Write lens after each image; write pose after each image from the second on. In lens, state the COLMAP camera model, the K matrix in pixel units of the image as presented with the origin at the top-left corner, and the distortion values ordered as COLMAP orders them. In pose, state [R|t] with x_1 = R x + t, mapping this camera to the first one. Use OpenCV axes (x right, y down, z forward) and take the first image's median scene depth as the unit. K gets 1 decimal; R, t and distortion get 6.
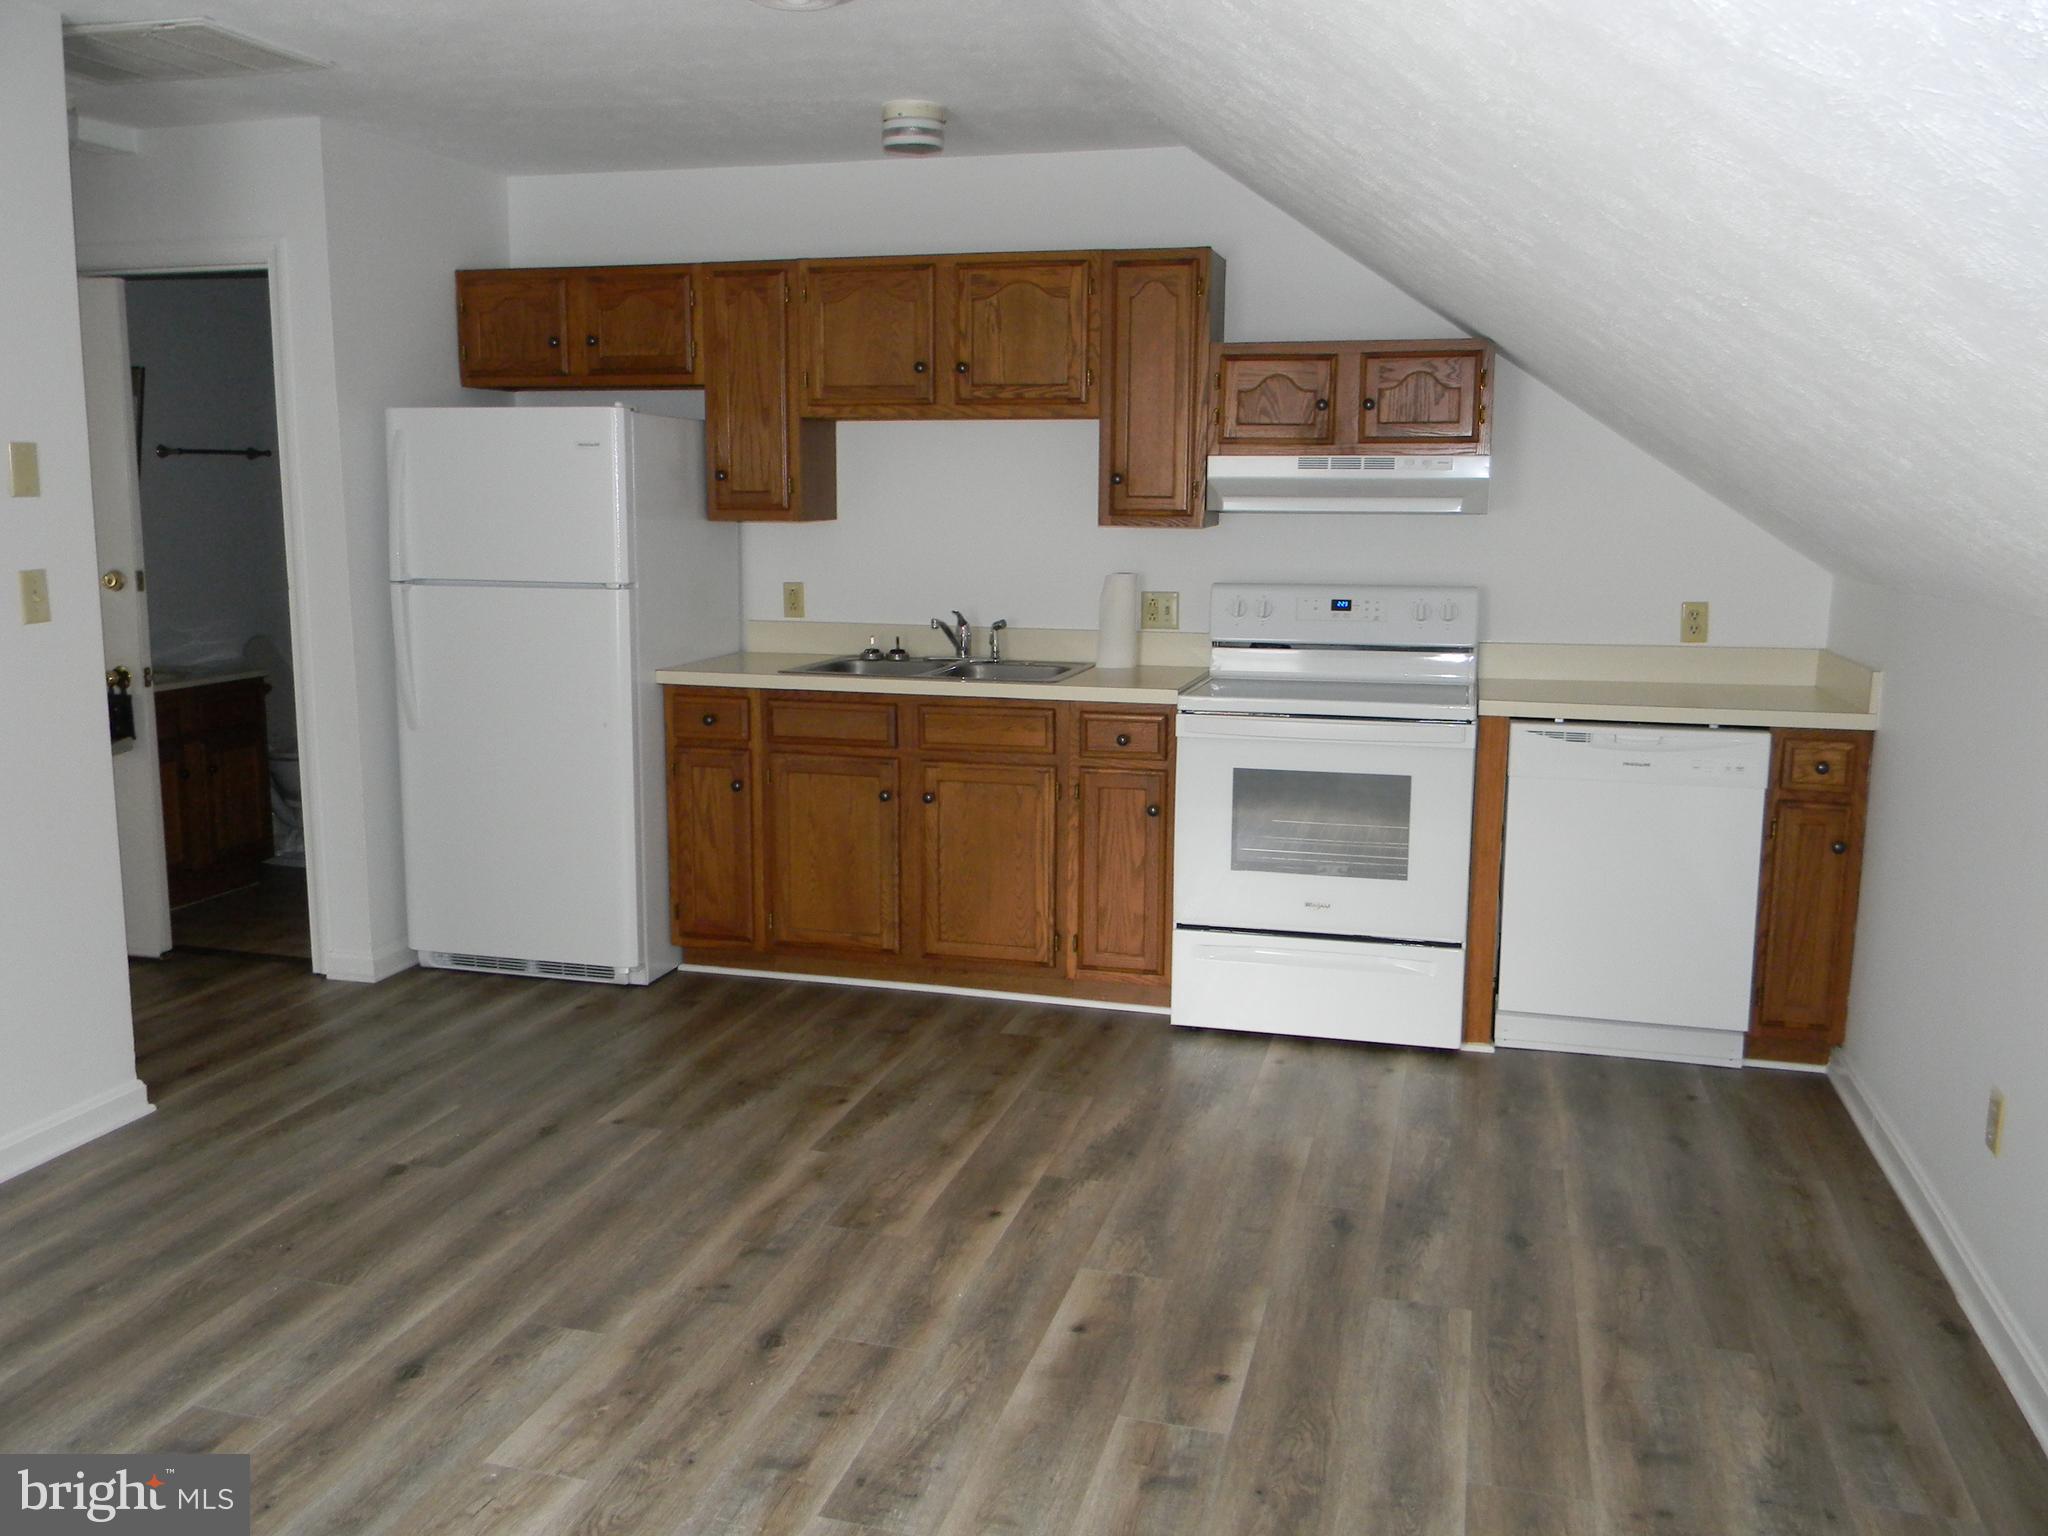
lens RADIAL K [[1641.5, 0, 1024.0], [0, 1641.5, 768.0], [0, 0, 1]] dist [0.036559, 0.166557]
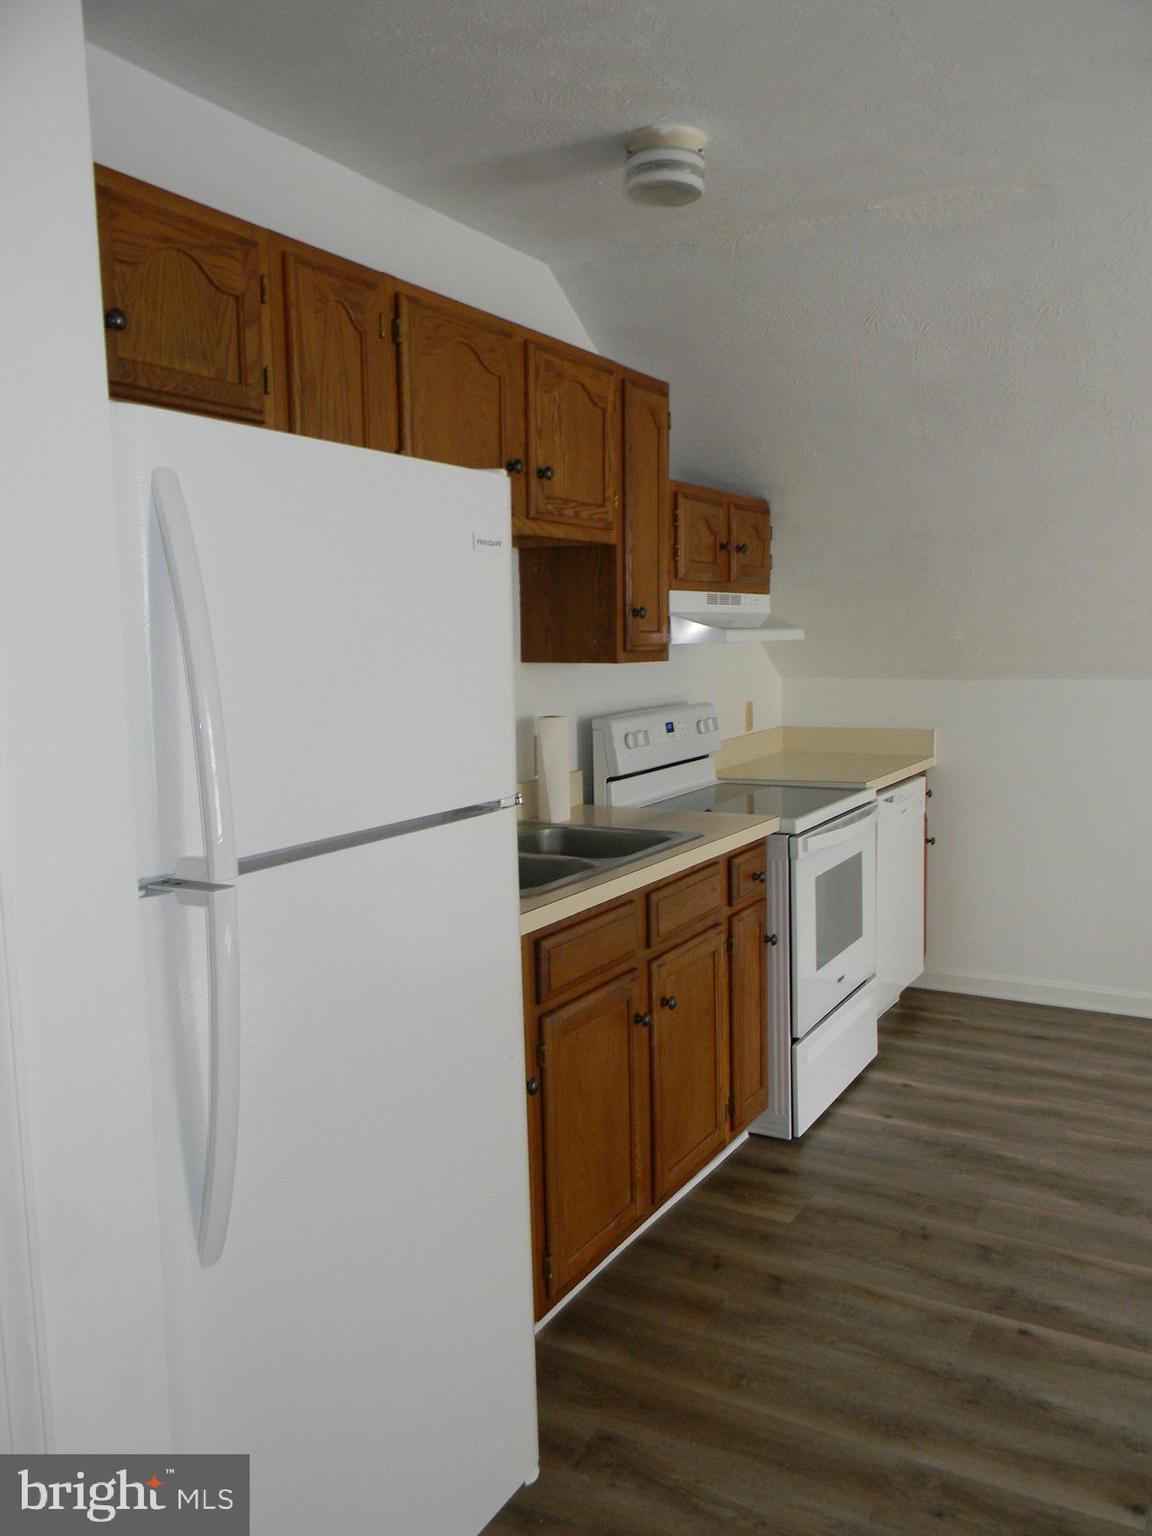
lens RADIAL K [[1275.4, 0, 576.0], [0, 1275.4, 768.0], [0, 0, 1]] dist [0.036135, 0.004072]
pose [[0.212210, -0.111380, 0.970856, -0.995799], [0.170441, 0.982474, 0.075458, -0.223650], [-0.962246, 0.149460, 0.227475, 1.323739]]
